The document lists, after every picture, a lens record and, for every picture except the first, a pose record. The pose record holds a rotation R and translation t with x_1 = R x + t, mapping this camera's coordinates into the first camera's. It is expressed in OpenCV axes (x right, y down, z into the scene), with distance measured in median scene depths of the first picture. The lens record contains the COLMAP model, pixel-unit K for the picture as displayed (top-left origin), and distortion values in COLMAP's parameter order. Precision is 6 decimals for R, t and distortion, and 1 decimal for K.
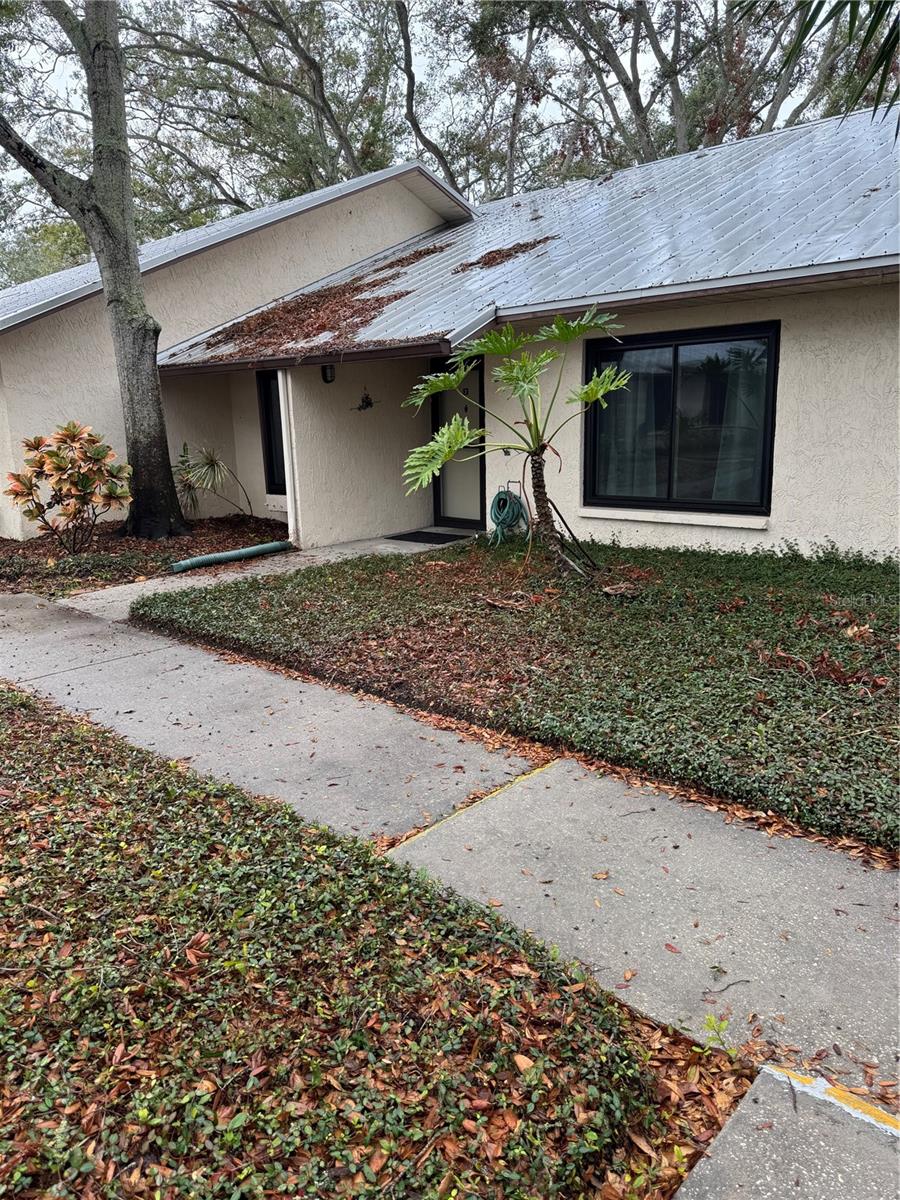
lens RADIAL K [[838.7, 0, 452.0], [0, 838.7, 597.7], [0, 0, 1]] dist [0.077722, -0.104344]
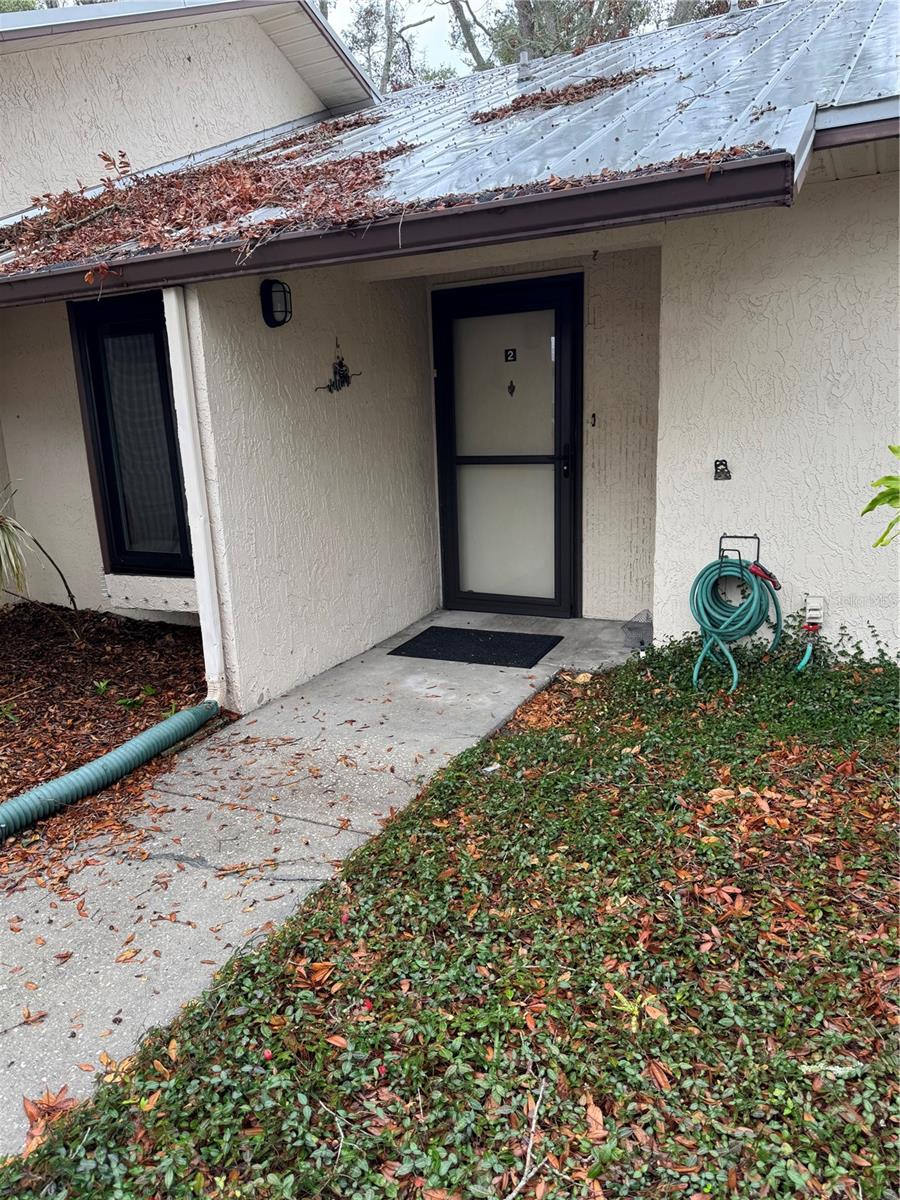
lens RADIAL K [[829.4, 0, 446.1], [0, 829.4, 610.4], [0, 0, 1]] dist [0.115181, -0.151817]
pose [[0.964411, -0.068111, 0.255486, -0.183032], [0.062834, 0.997609, 0.028770, -0.116496], [-0.256835, -0.011693, 0.966385, 0.560861]]
